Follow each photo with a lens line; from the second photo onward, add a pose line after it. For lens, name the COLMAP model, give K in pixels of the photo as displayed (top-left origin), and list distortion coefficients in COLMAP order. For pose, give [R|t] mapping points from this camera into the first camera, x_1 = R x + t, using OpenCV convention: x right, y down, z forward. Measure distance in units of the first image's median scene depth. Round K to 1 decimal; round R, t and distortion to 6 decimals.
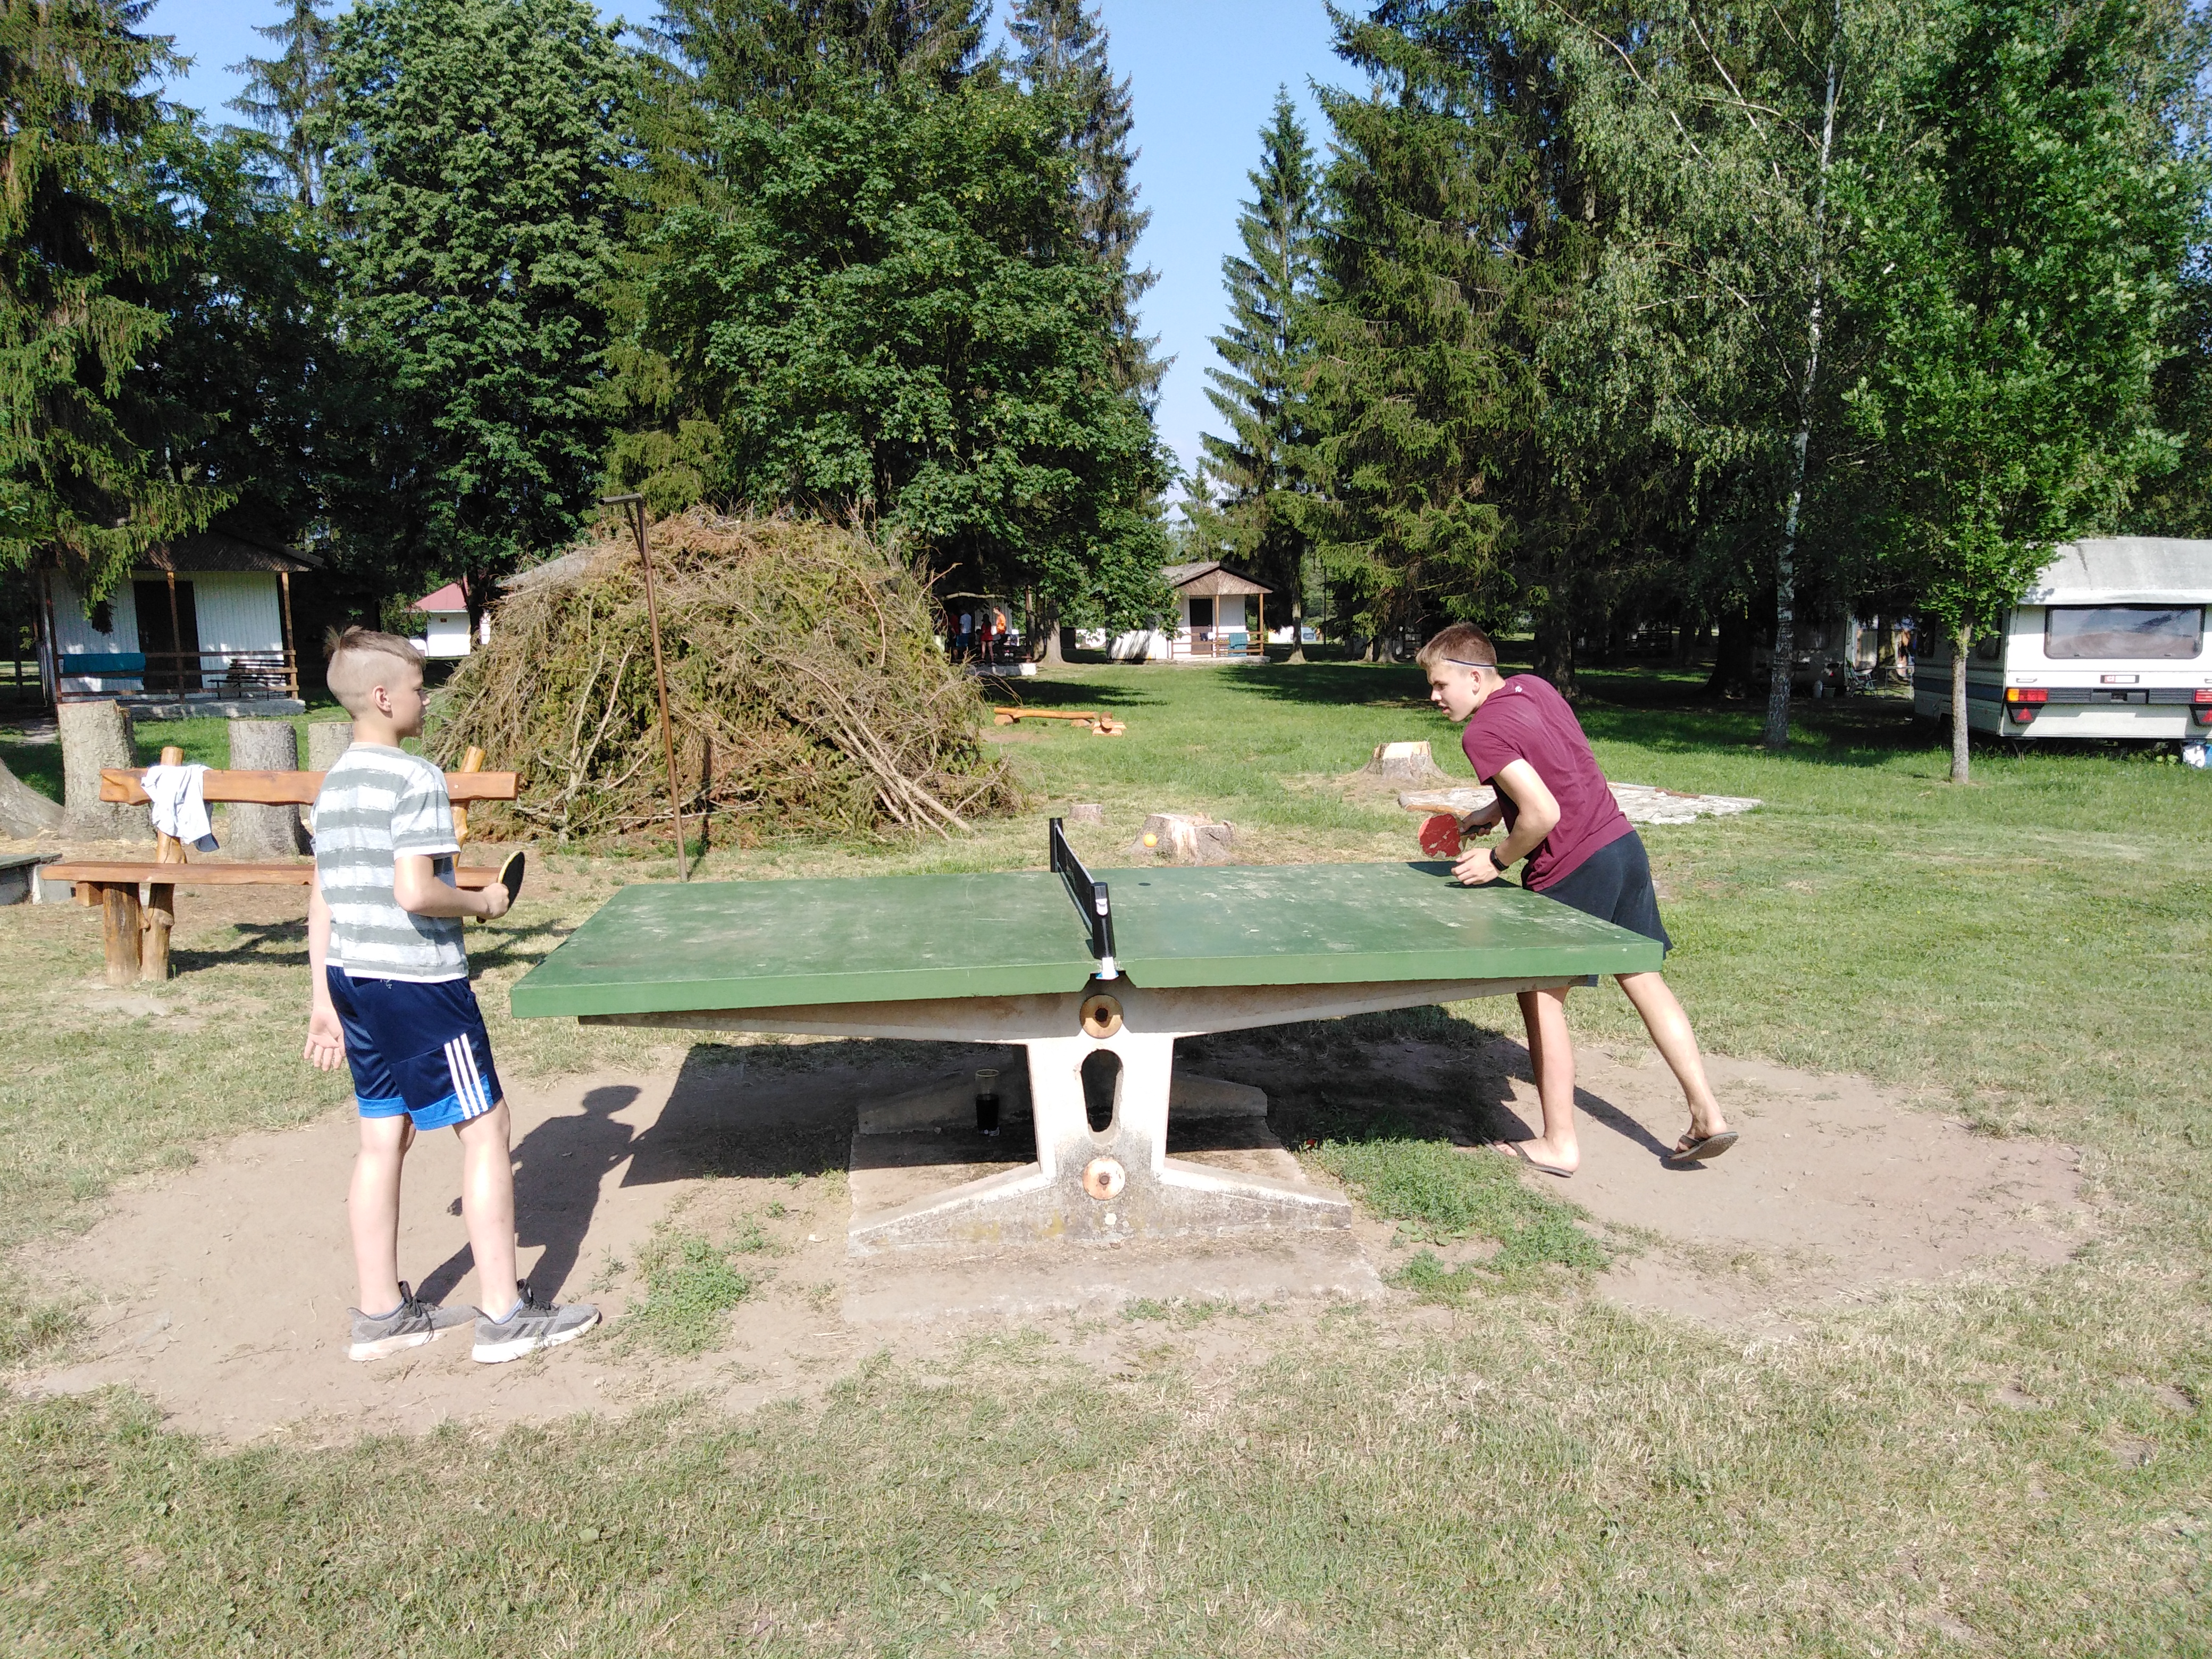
lens RADIAL K [[1859.1, 0, 1106.0], [0, 1859.1, 829.5], [0, 0, 1]] dist [0.021514, 0.005721]
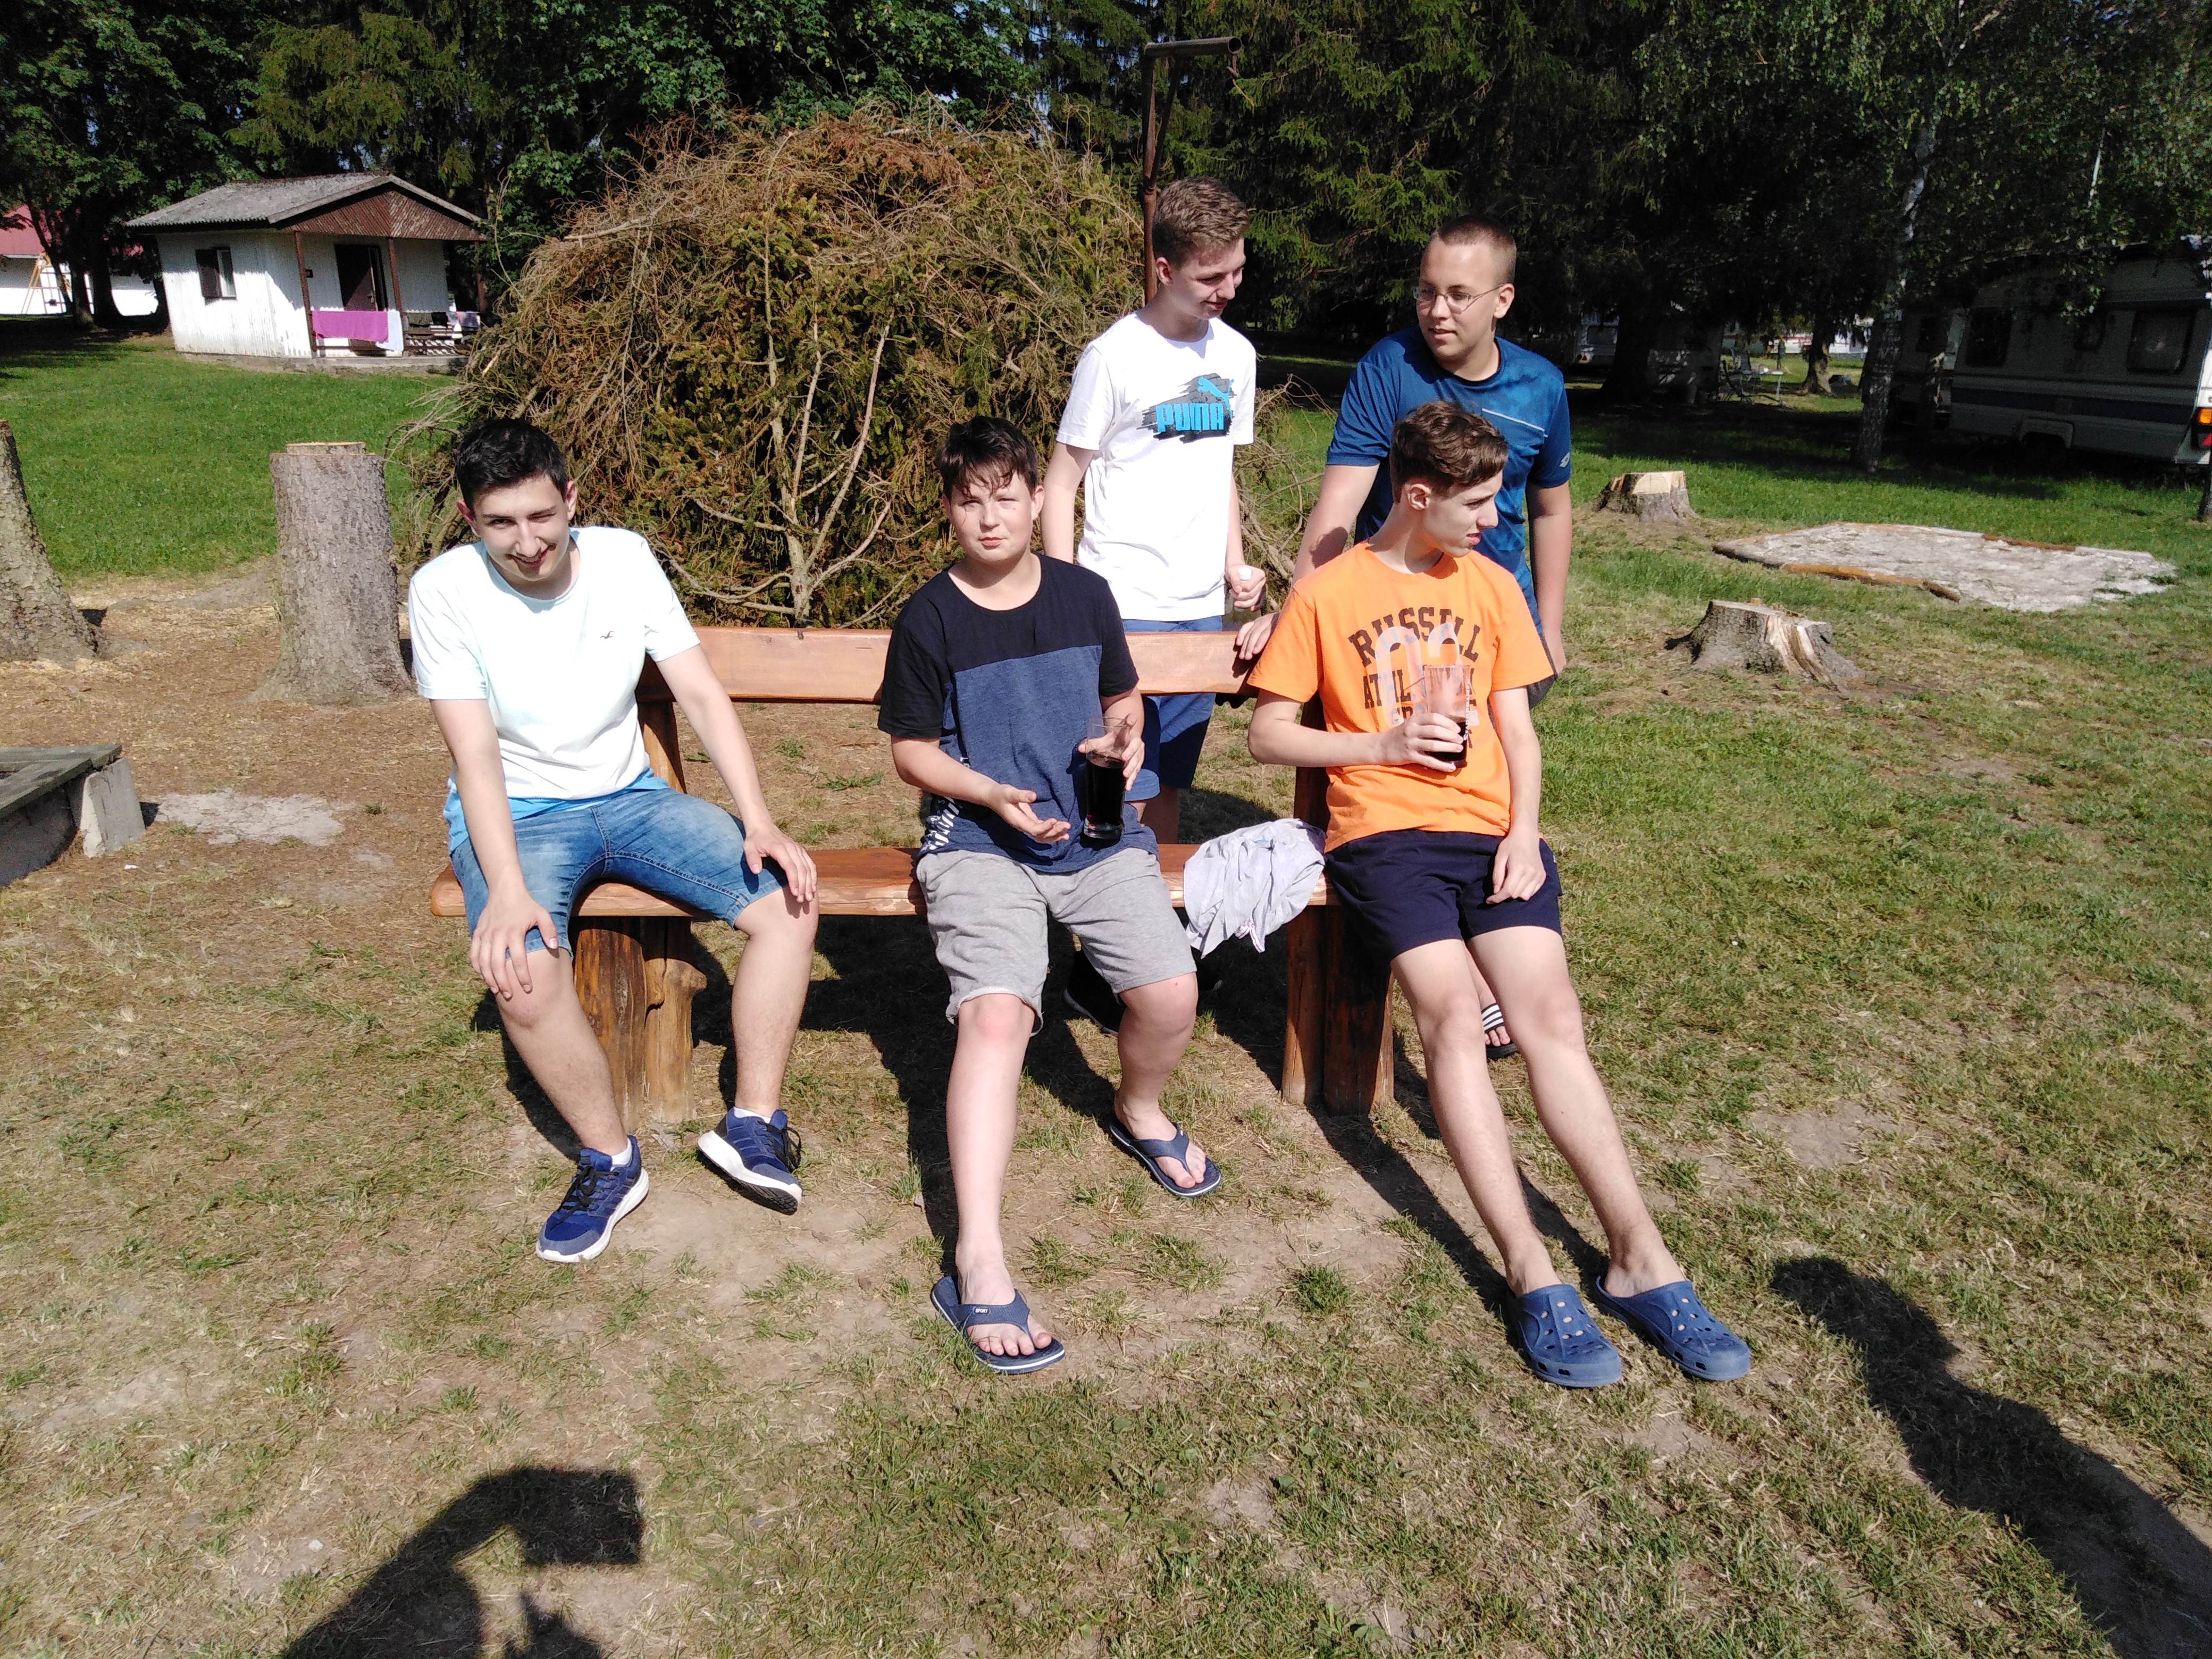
lens RADIAL K [[1859.1, 0, 1106.0], [0, 1859.1, 829.5], [0, 0, 1]] dist [0.021514, 0.005721]
pose [[0.975679, -0.032232, 0.216820, -0.107285], [-0.003702, 0.986567, 0.163318, -0.011712], [-0.219171, -0.160149, 0.962453, 0.122827]]
